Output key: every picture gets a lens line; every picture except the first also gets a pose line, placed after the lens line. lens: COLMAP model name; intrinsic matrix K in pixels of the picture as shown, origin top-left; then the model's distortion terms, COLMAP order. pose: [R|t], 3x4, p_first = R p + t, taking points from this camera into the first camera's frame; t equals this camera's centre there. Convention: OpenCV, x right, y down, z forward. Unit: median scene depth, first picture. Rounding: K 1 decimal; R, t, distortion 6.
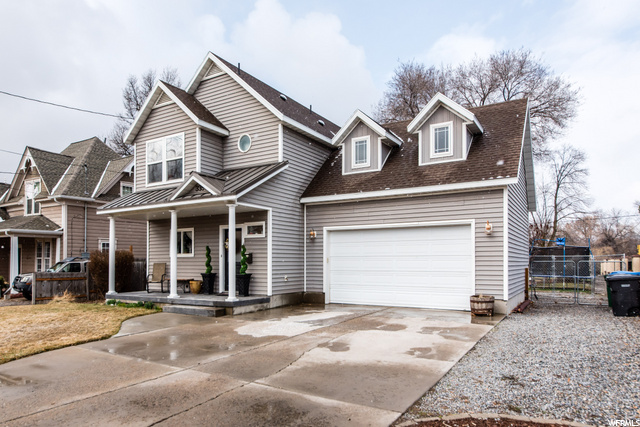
lens RADIAL K [[398.3, 0, 301.6], [0, 398.3, 229.2], [0, 0, 1]] dist [0.002544, -0.002505]
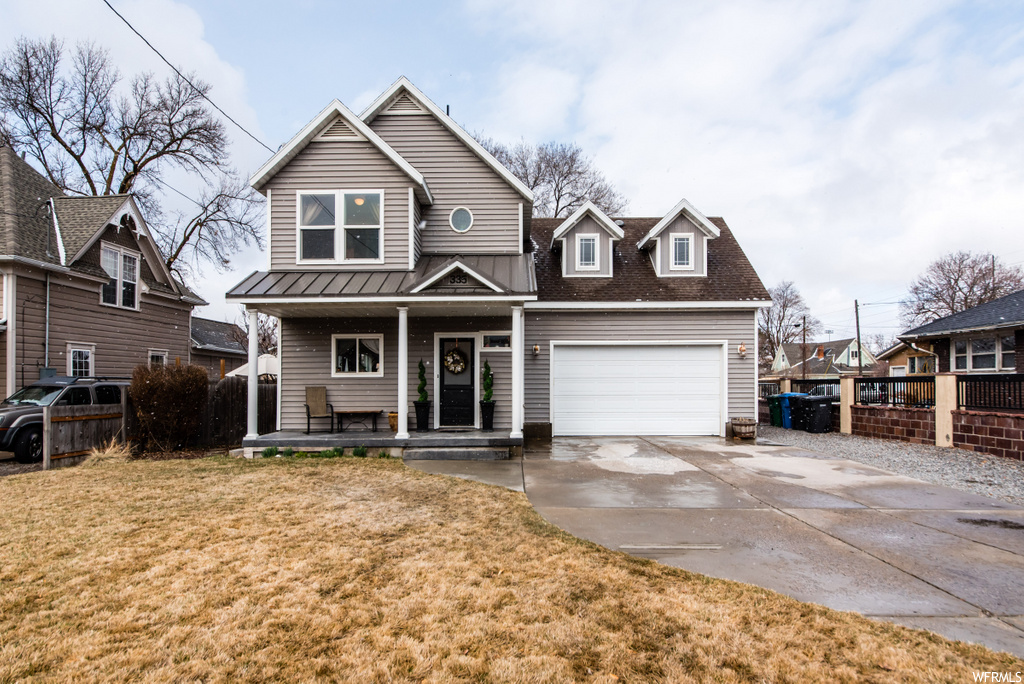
lens RADIAL K [[532.4, 0, 509.1], [0, 532.4, 342.3], [0, 0, 1]] dist [-0.001649, 0.001860]
pose [[0.862816, 0.038348, 0.504061, -0.572089], [-0.039095, 0.999194, -0.009097, 0.011160], [-0.504004, -0.011857, 0.863620, 0.129972]]
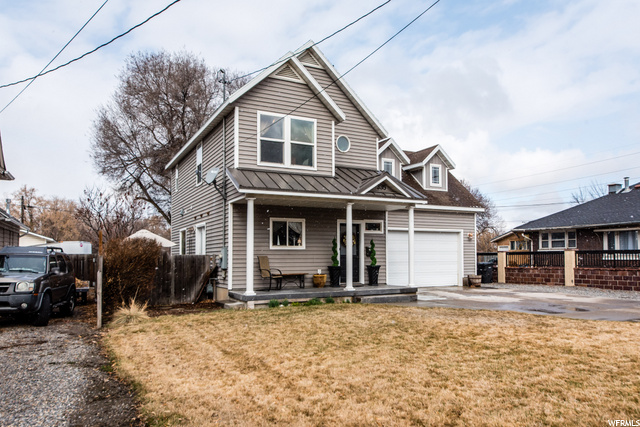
lens RADIAL K [[418.0, 0, 320.9], [0, 418.0, 214.5], [0, 0, 1]] dist [-0.004772, -0.001869]
pose [[0.556872, 0.083770, 0.826363, -1.141683], [-0.065855, 0.996222, -0.056610, 0.042461], [-0.827983, -0.022896, 0.560285, 0.437422]]
